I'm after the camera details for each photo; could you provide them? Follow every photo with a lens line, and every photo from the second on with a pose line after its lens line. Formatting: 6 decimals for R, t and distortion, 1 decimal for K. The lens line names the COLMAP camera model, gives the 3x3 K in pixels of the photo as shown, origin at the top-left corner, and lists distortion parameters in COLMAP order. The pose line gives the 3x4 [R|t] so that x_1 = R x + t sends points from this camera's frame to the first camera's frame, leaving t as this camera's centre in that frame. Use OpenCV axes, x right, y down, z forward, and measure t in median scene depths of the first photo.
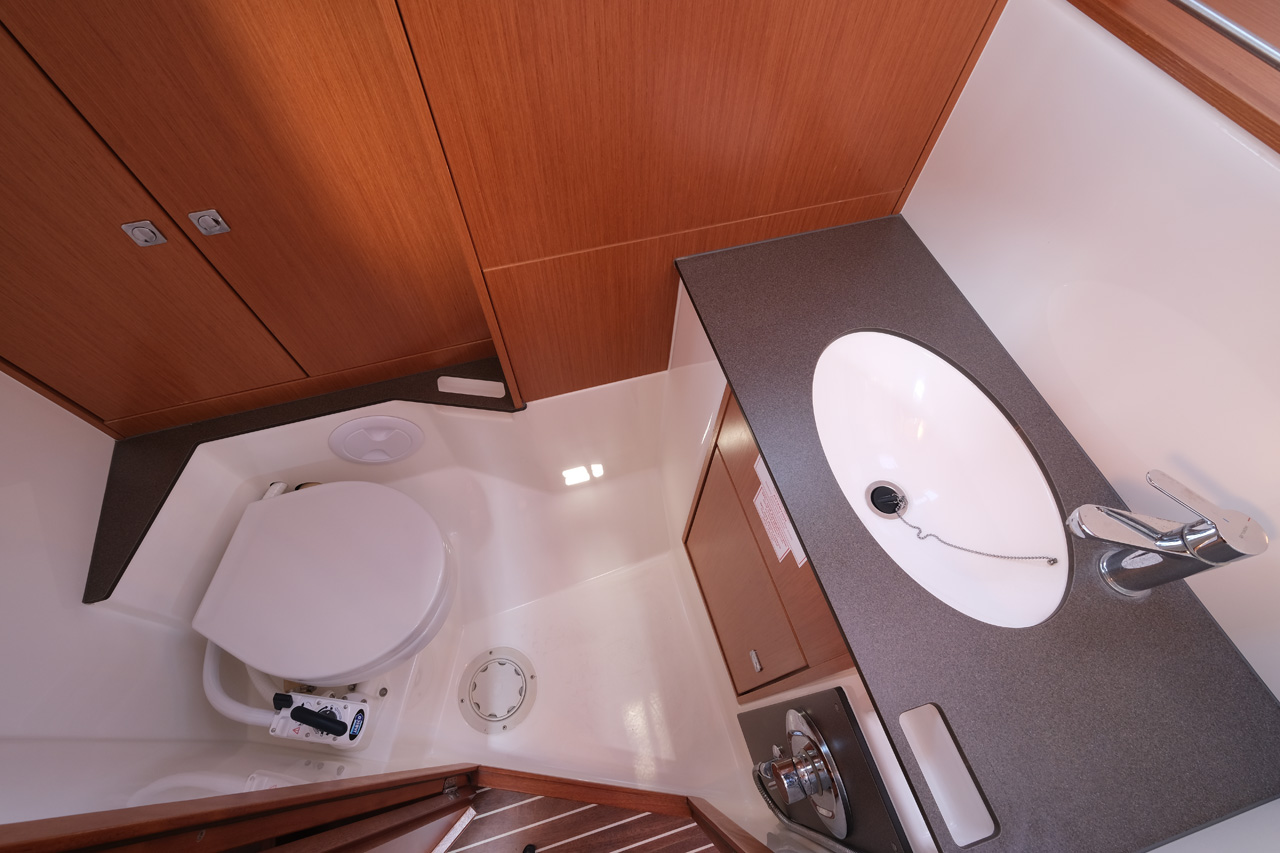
lens RADIAL K [[562.2, 0, 630.2], [0, 562.2, 428.8], [0, 0, 1]] dist [-0.003617, -0.000078]
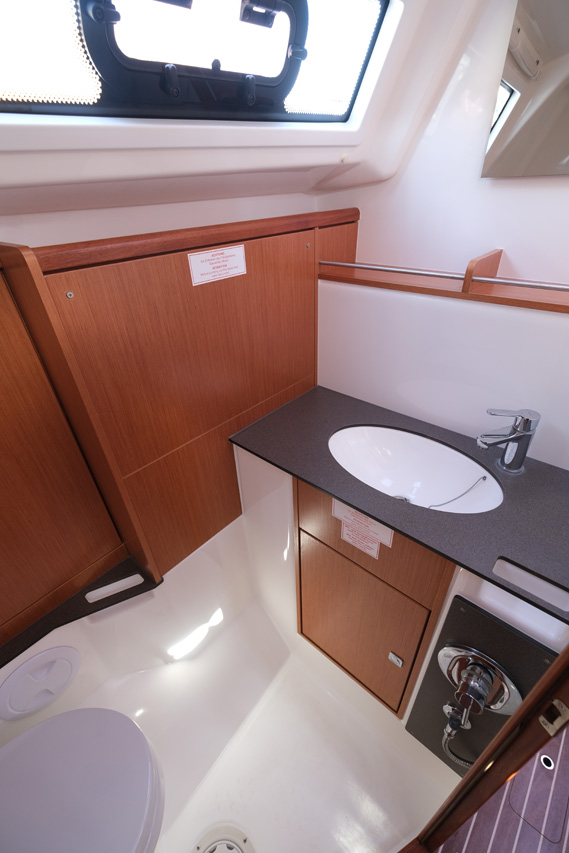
lens RADIAL K [[368.7, 0, 287.8], [0, 368.7, 428.2], [0, 0, 1]] dist [-0.000580, 0.000220]
pose [[0.839845, -0.327100, 0.433203, -0.286610], [0.490862, 0.798368, -0.348802, 0.184712], [-0.231762, 0.505583, 0.831067, -0.002999]]
